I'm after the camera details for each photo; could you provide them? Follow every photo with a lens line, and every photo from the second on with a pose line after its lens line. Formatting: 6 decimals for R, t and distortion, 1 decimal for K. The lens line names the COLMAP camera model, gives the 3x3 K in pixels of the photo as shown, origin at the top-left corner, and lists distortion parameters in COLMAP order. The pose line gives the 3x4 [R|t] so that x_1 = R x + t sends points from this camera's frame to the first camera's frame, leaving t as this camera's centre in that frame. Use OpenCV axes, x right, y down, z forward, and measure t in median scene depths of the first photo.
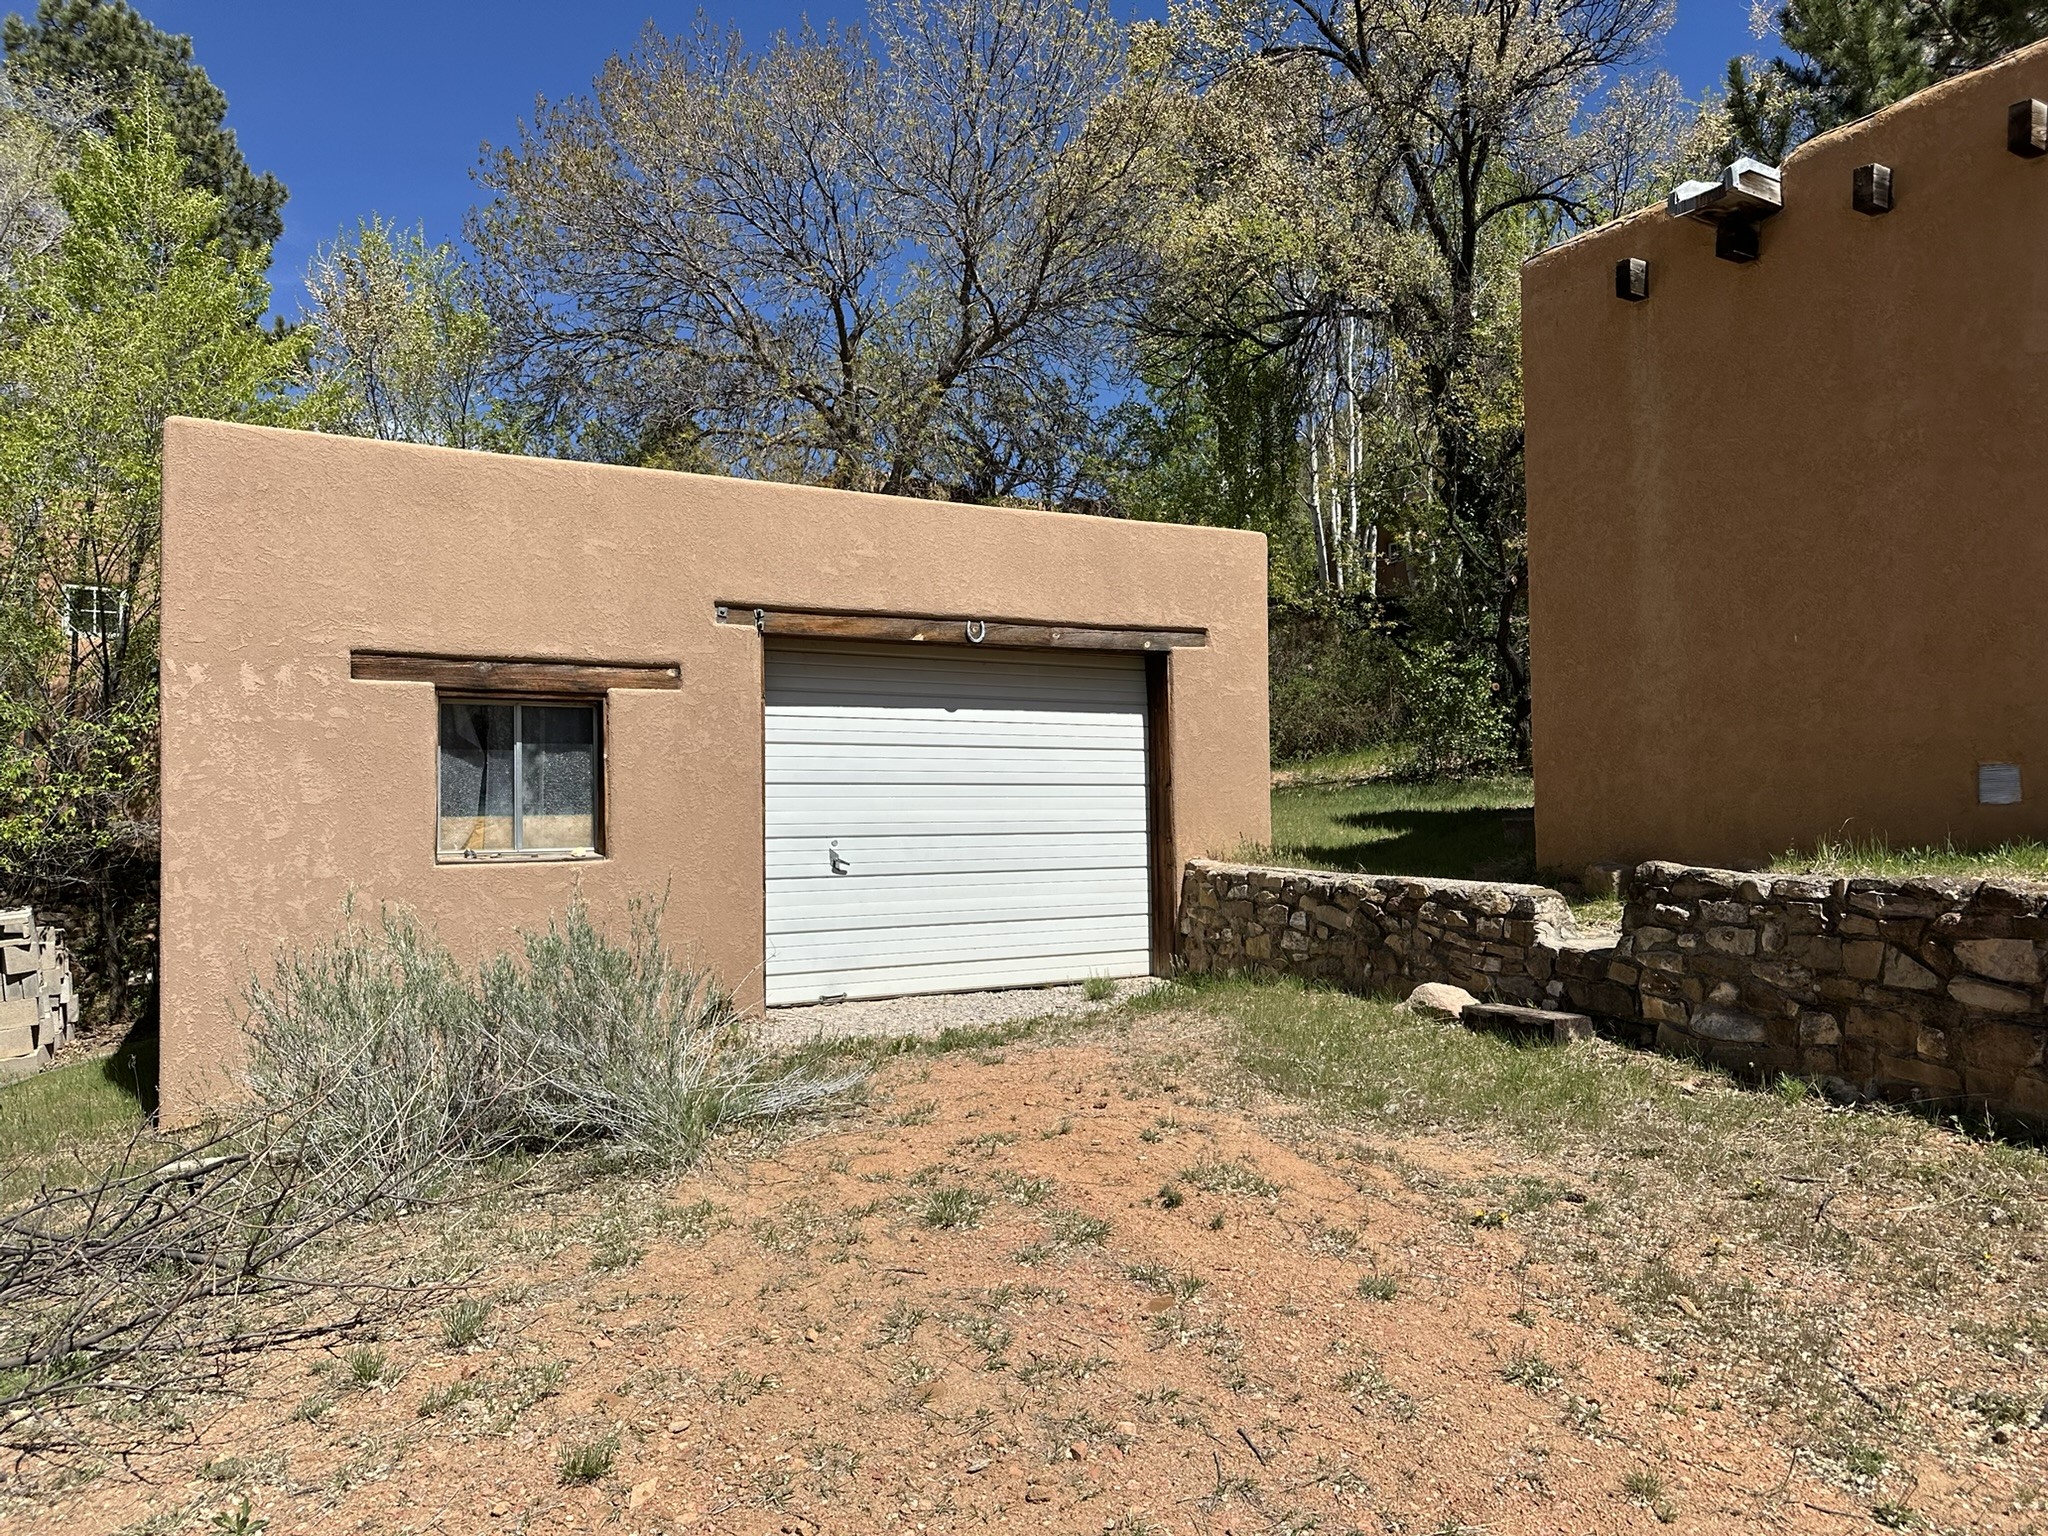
lens RADIAL K [[1427.5, 0, 1020.4], [0, 1427.5, 763.6], [0, 0, 1]] dist [0.250542, -0.377066]
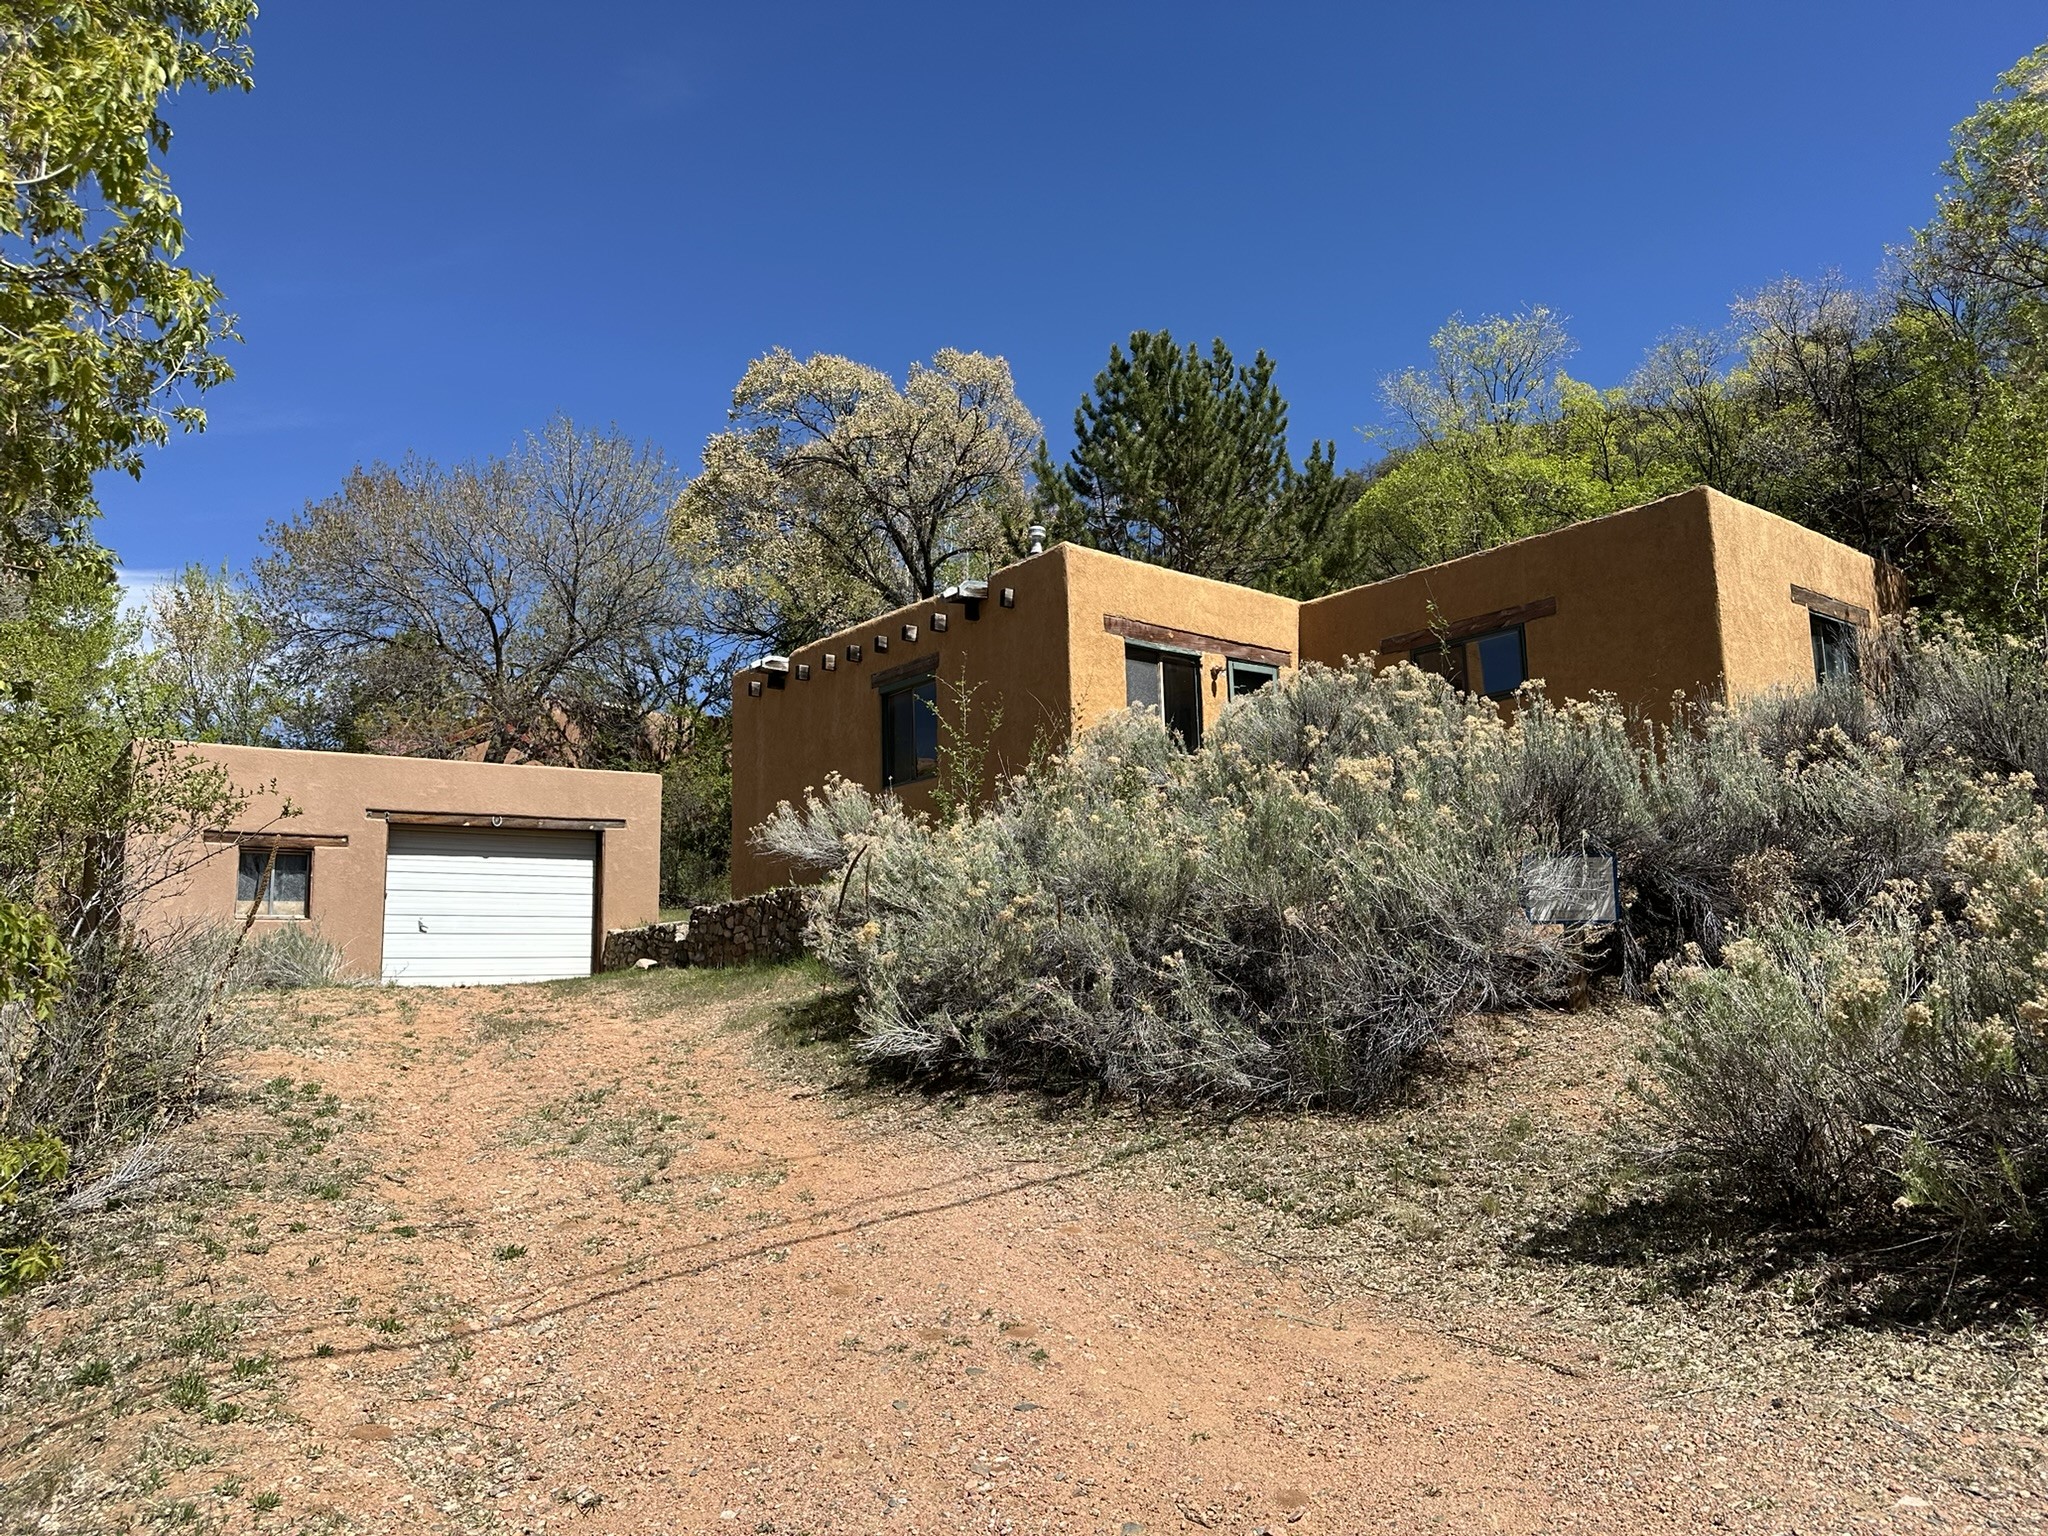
lens RADIAL K [[1414.9, 0, 1034.0], [0, 1414.9, 770.8], [0, 0, 1]] dist [0.043127, -0.057257]
pose [[0.986150, 0.014335, 0.165233, 0.453101], [0.004408, 0.993640, -0.112514, 0.085677], [-0.165795, 0.111684, 0.979816, -1.378571]]
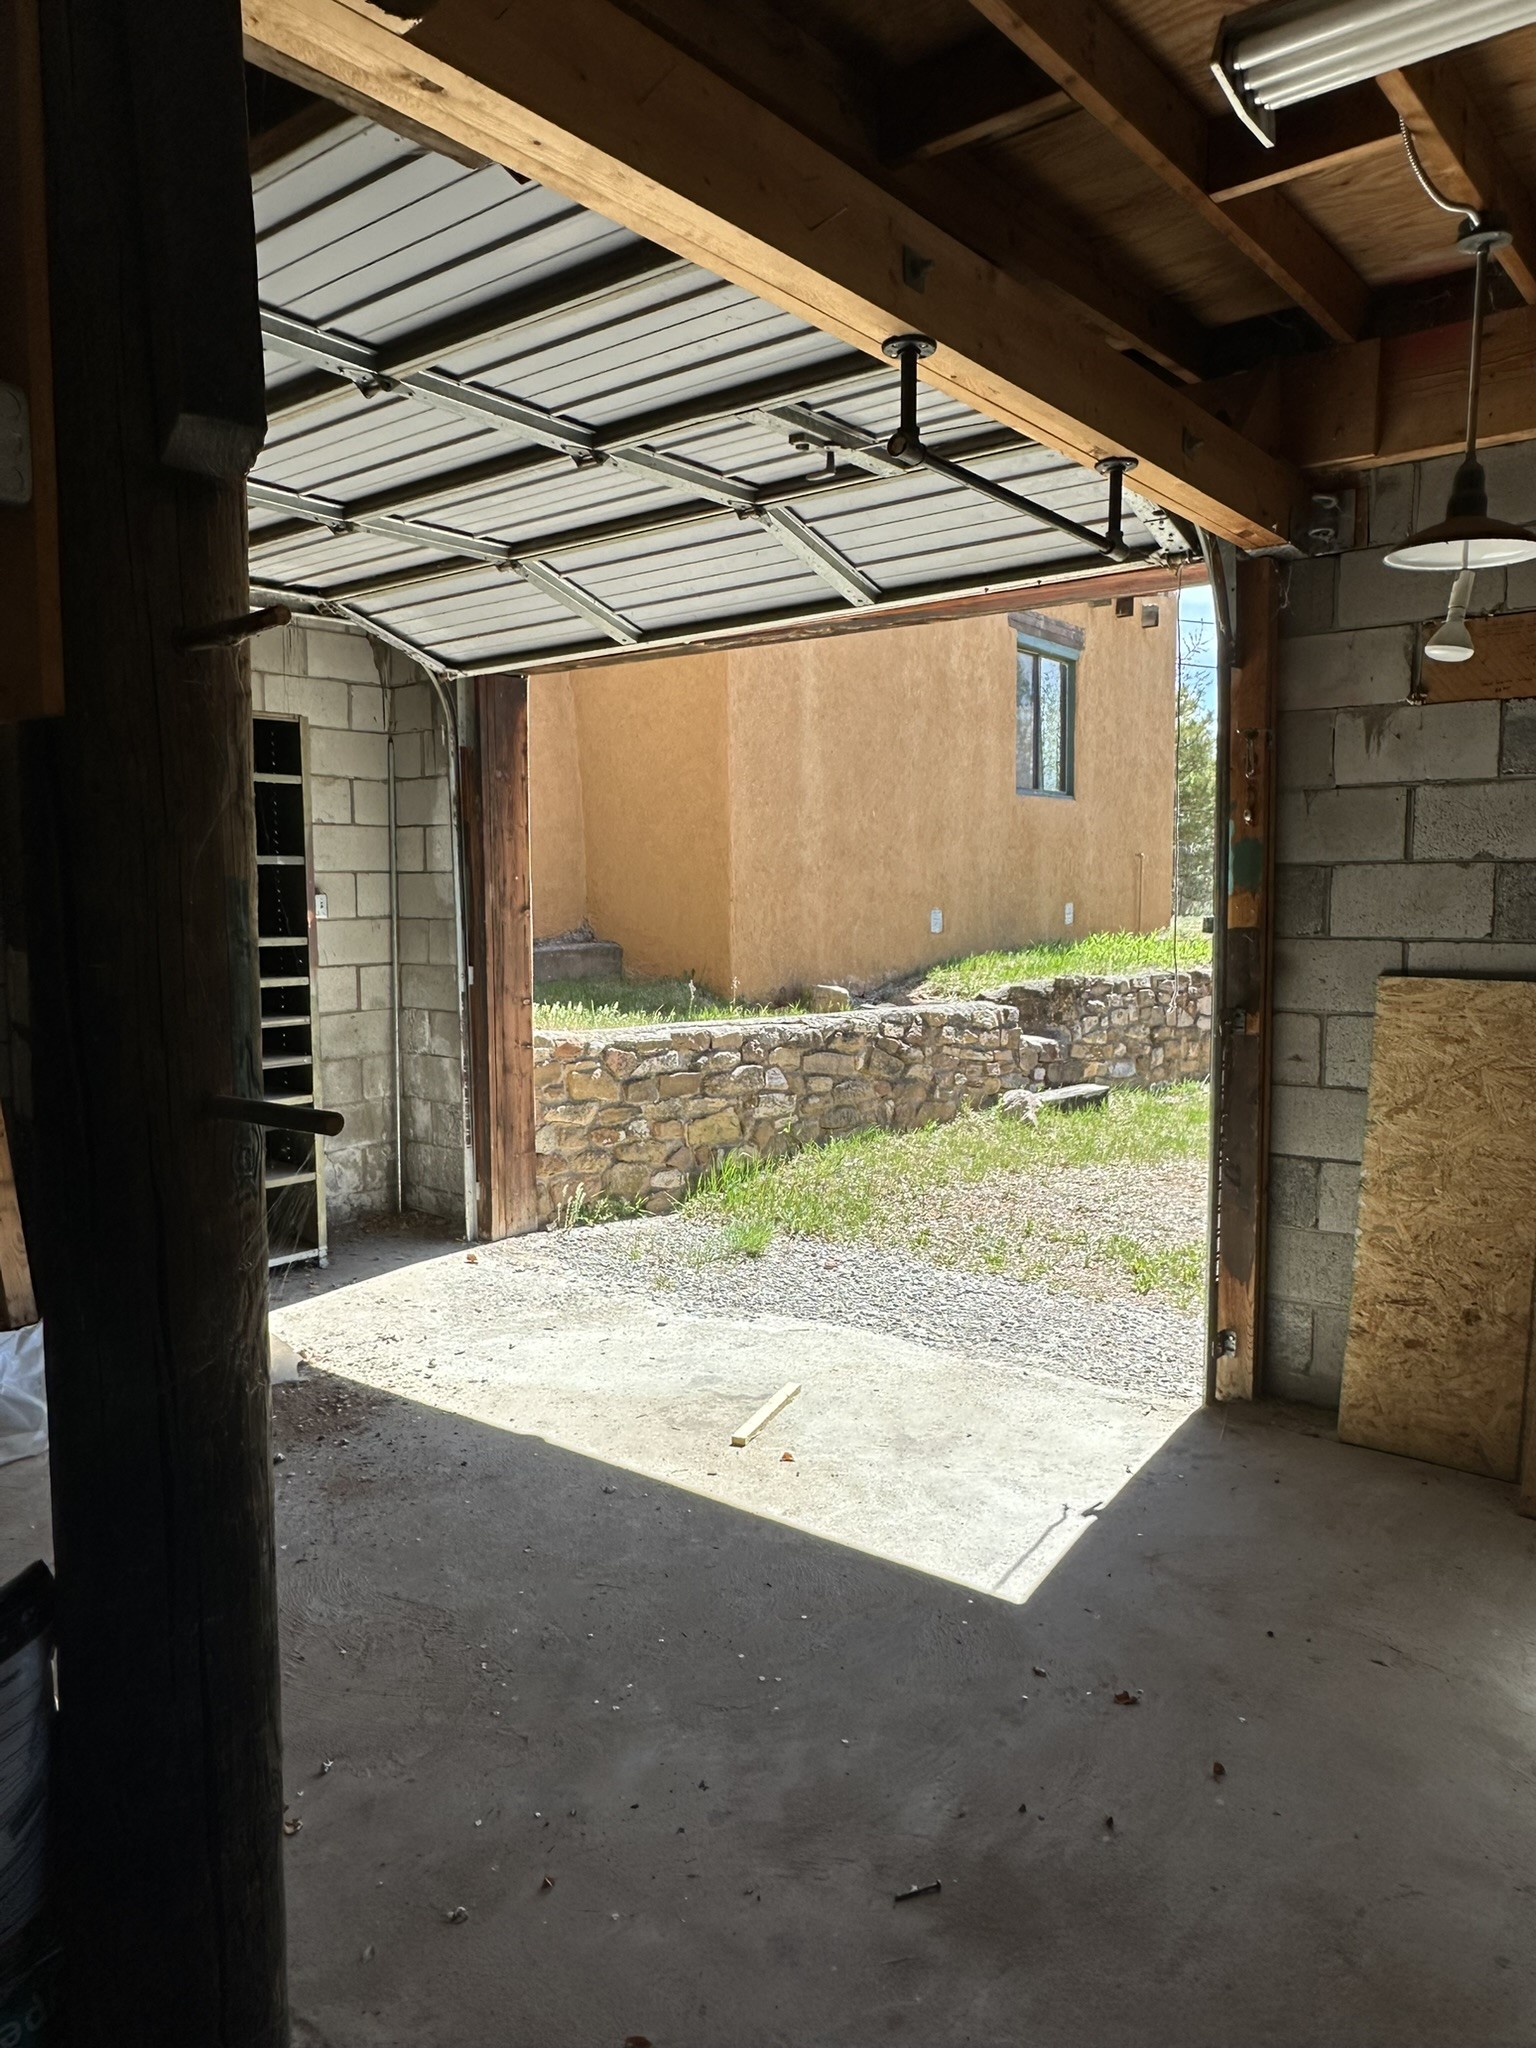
lens RADIAL K [[1409.5, 0, 768.1], [0, 1409.5, 1025.9], [0, 0, 1]] dist [0.001141, 0.000713]
pose [[-0.378913, -0.069355, 0.922830, -0.553685], [-0.027257, 0.997592, 0.063782, 0.027010], [-0.925031, -0.000986, -0.379890, 1.323927]]
